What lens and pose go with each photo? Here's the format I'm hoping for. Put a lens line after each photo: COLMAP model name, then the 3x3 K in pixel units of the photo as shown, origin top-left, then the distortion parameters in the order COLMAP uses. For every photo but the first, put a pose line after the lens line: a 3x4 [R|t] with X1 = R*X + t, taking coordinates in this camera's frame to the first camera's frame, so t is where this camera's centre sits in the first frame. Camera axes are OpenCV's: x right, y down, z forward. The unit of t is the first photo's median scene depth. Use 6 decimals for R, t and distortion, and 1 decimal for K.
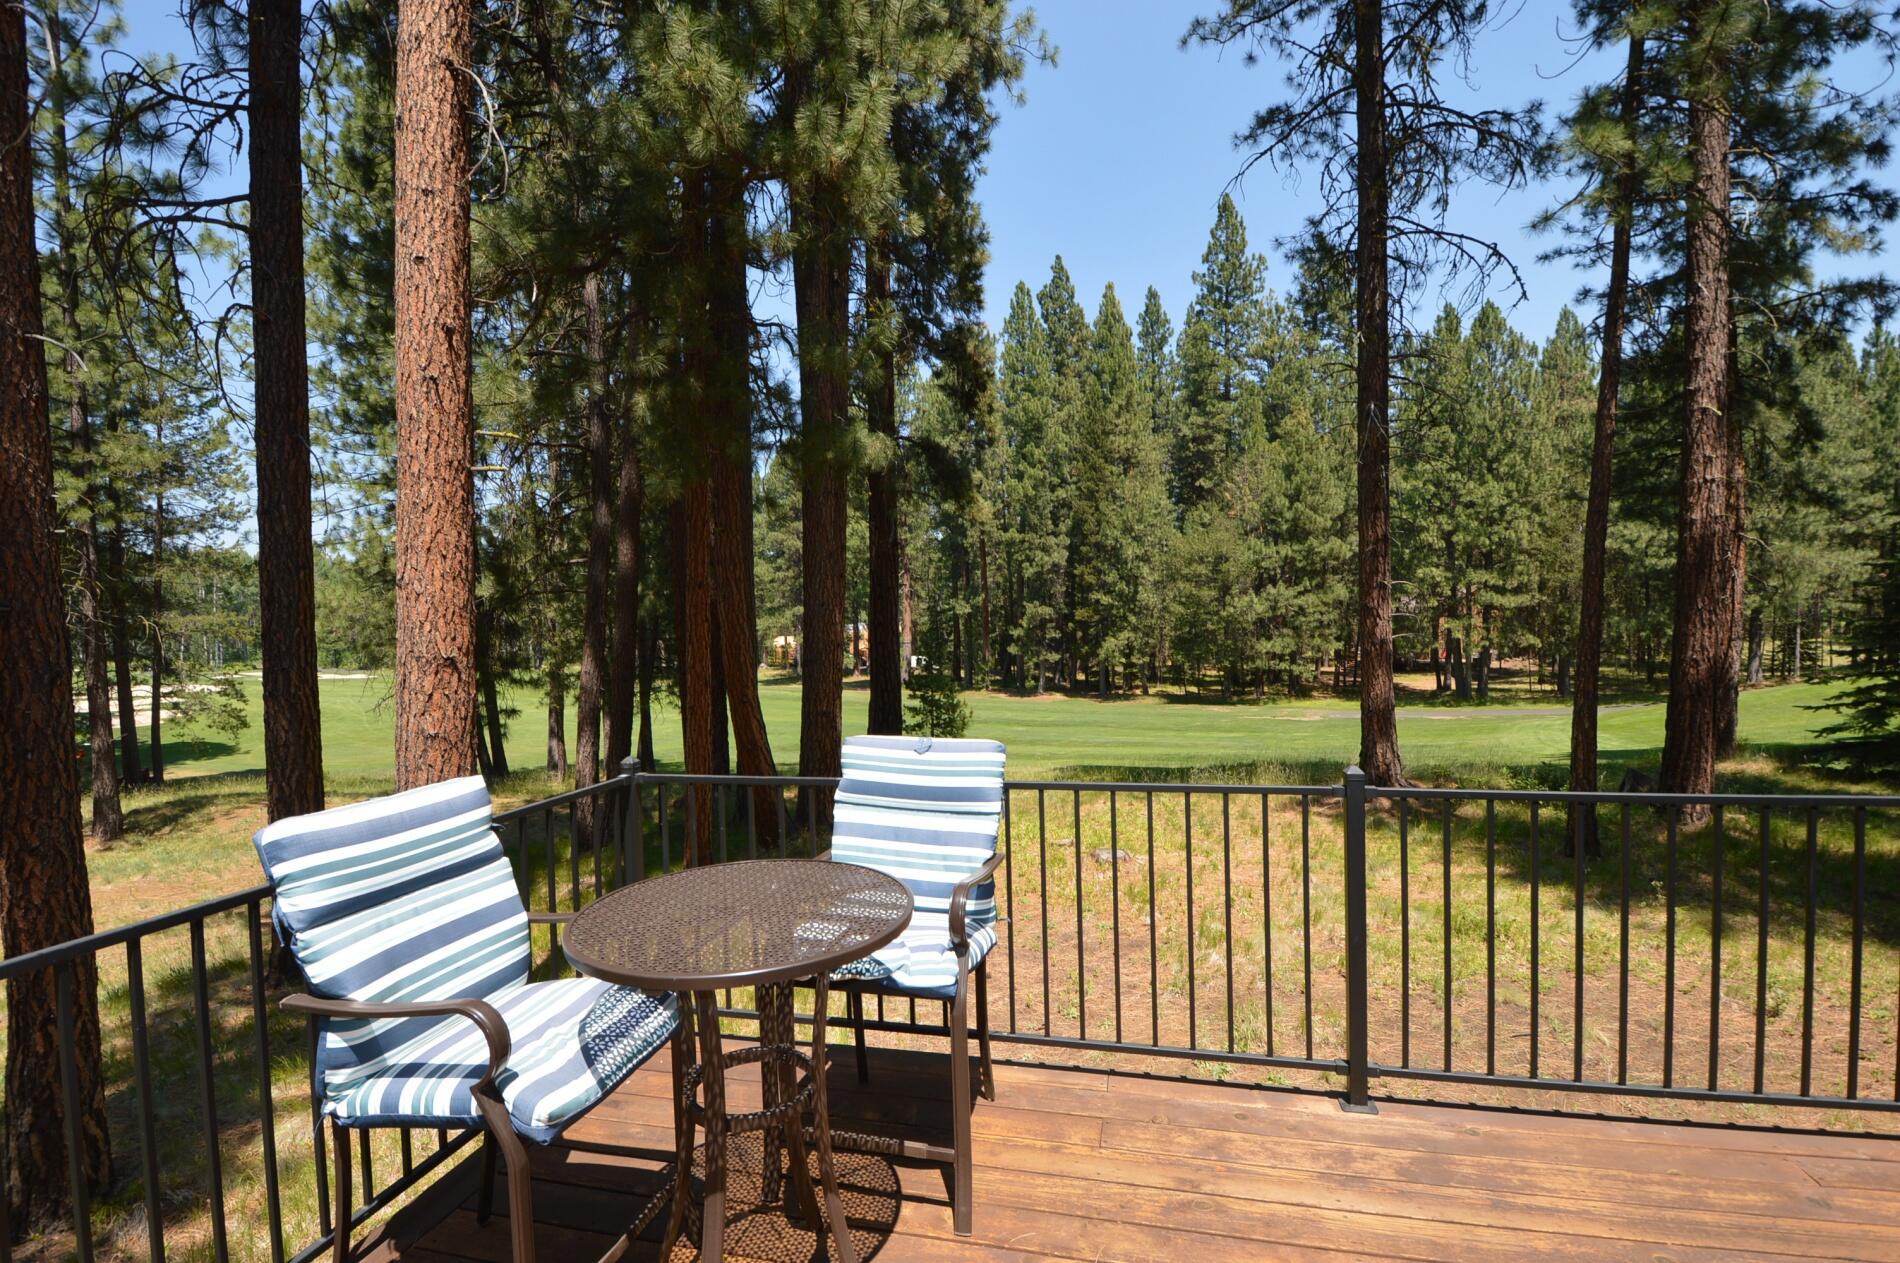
lens RADIAL K [[842.0, 0, 950.0], [0, 842.0, 631.5], [0, 0, 1]] dist [0.002499, -0.013631]
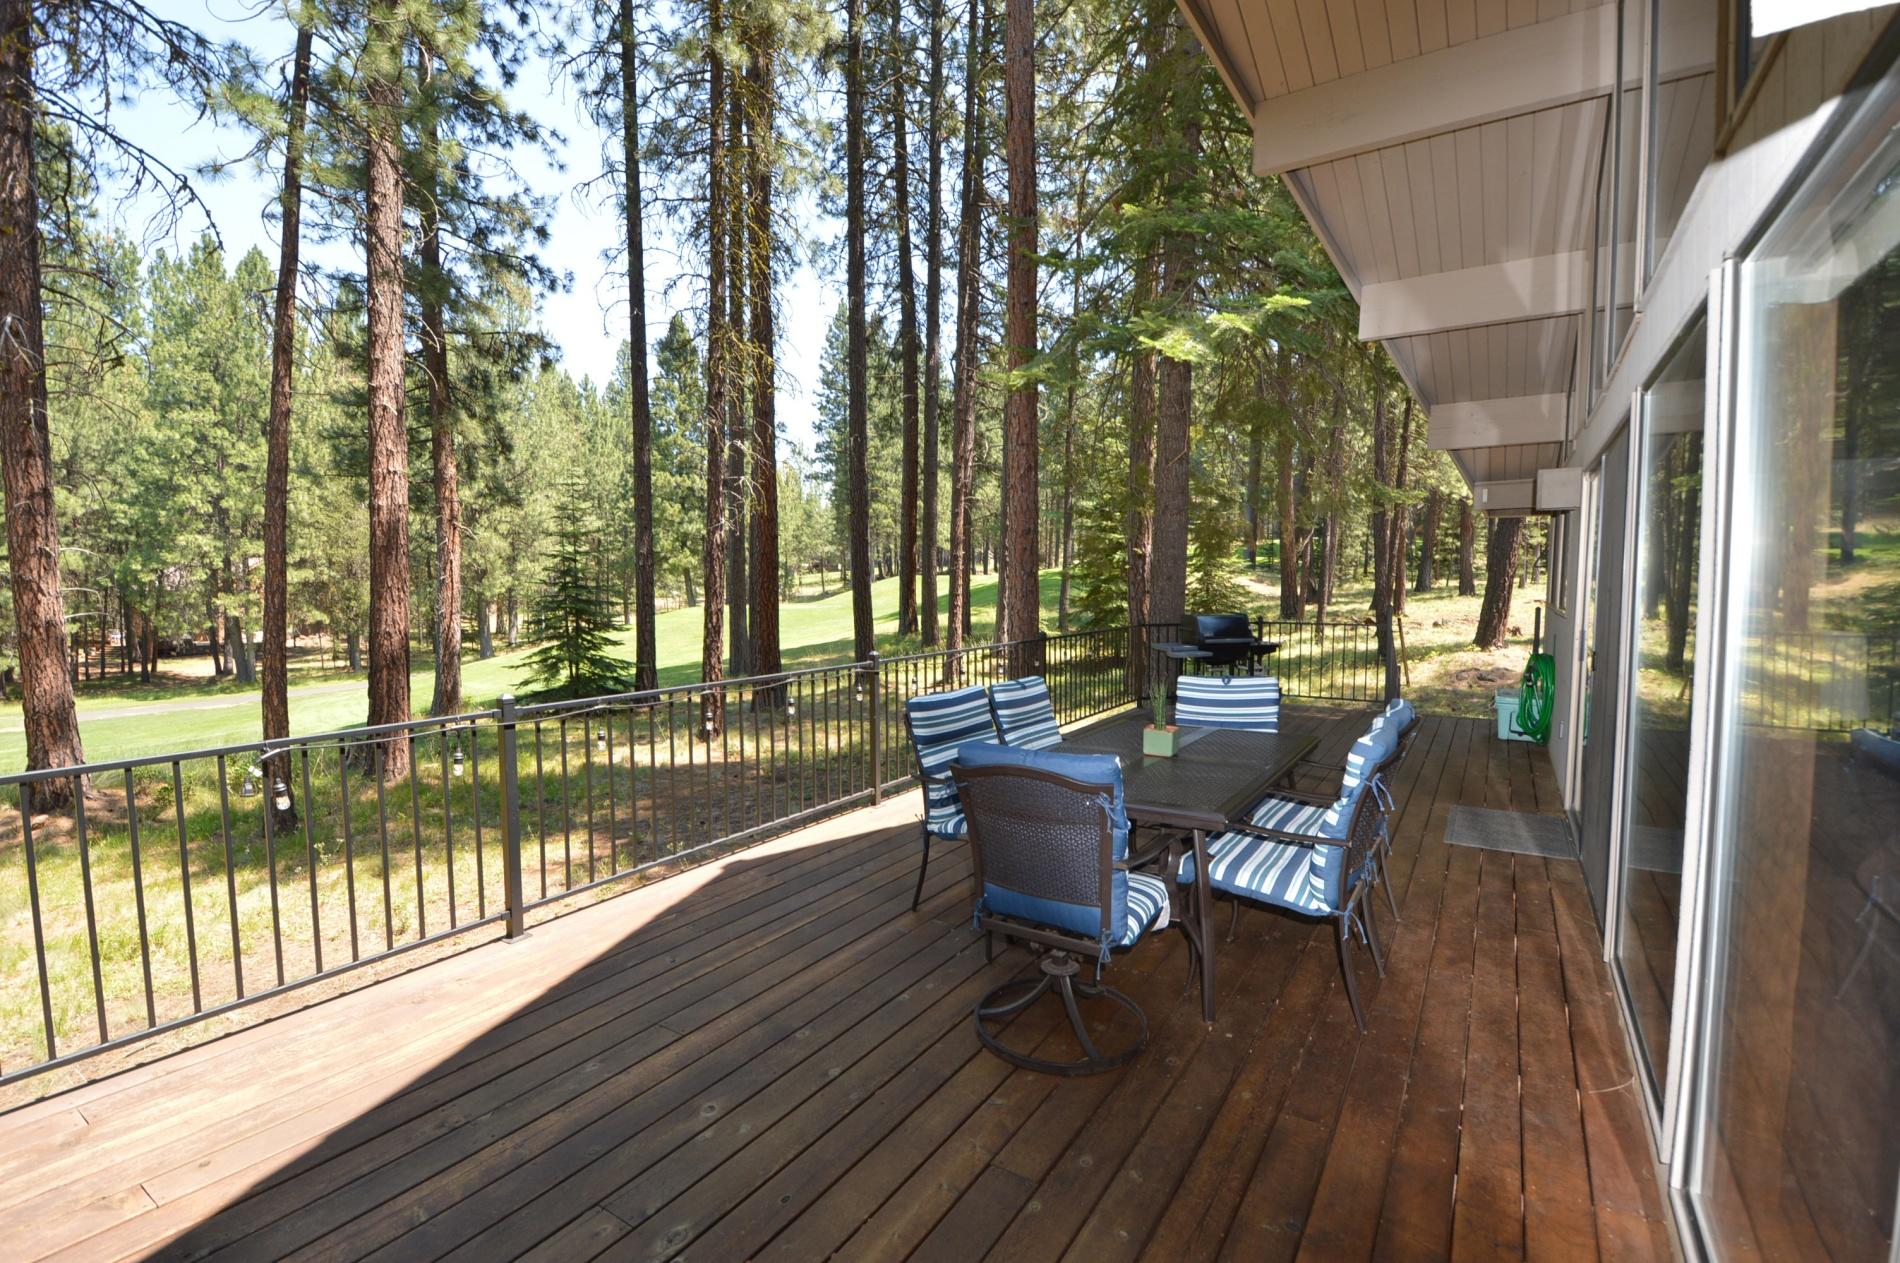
lens RADIAL K [[846.2, 0, 950.0], [0, 846.2, 631.5], [0, 0, 1]] dist [0.001011, -0.015885]
pose [[0.336277, -0.036244, 0.941065, 0.019834], [0.009076, 0.999338, 0.035244, -0.000073], [-0.941719, -0.003310, 0.336383, -0.018133]]
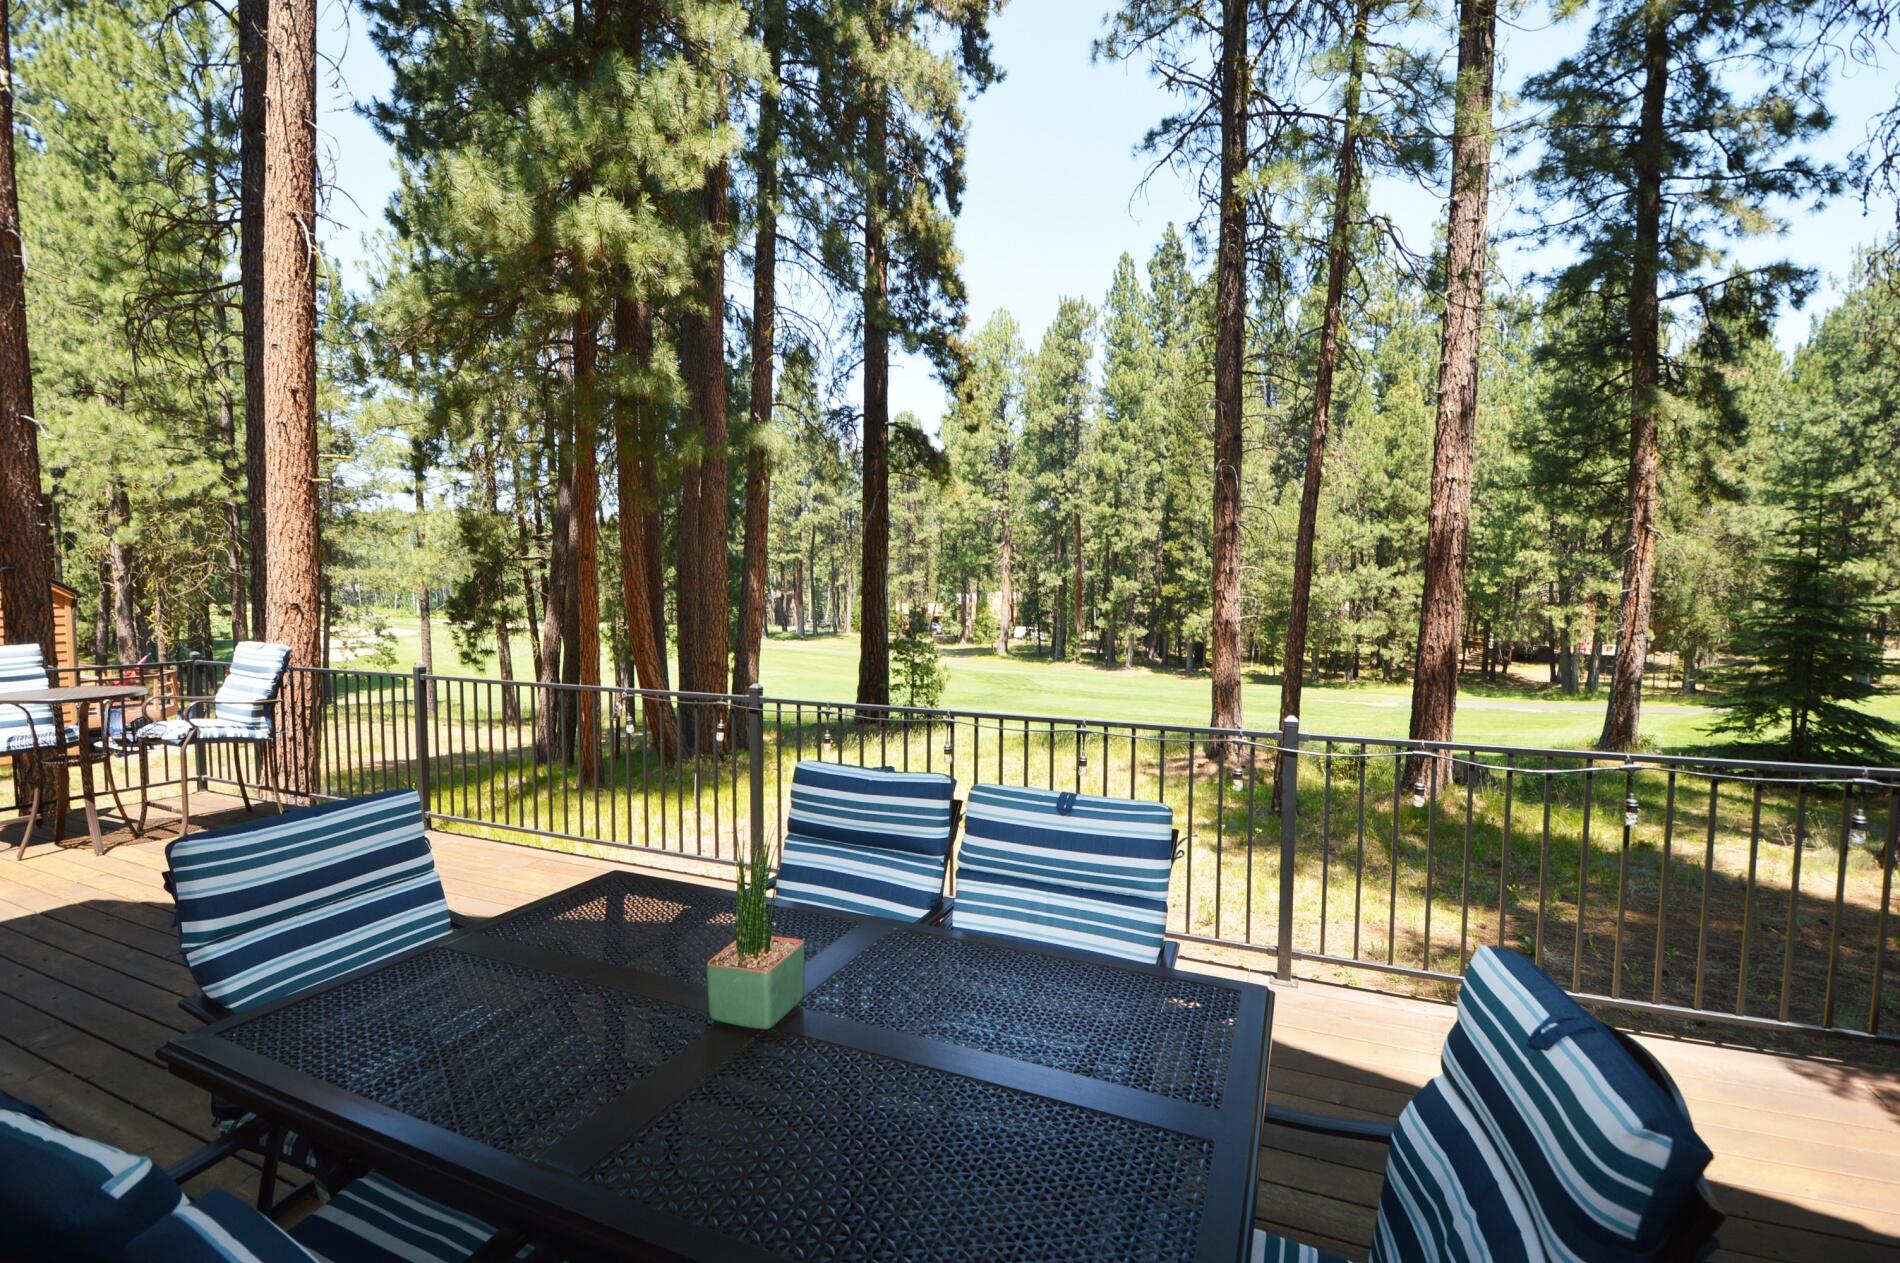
lens RADIAL K [[842.0, 0, 950.0], [0, 842.0, 631.5], [0, 0, 1]] dist [0.002499, -0.013631]
pose [[0.985019, 0.037043, -0.168418, 0.102709], [-0.031090, 0.998800, 0.037848, -0.001599], [0.169618, -0.032045, 0.984989, -0.038384]]
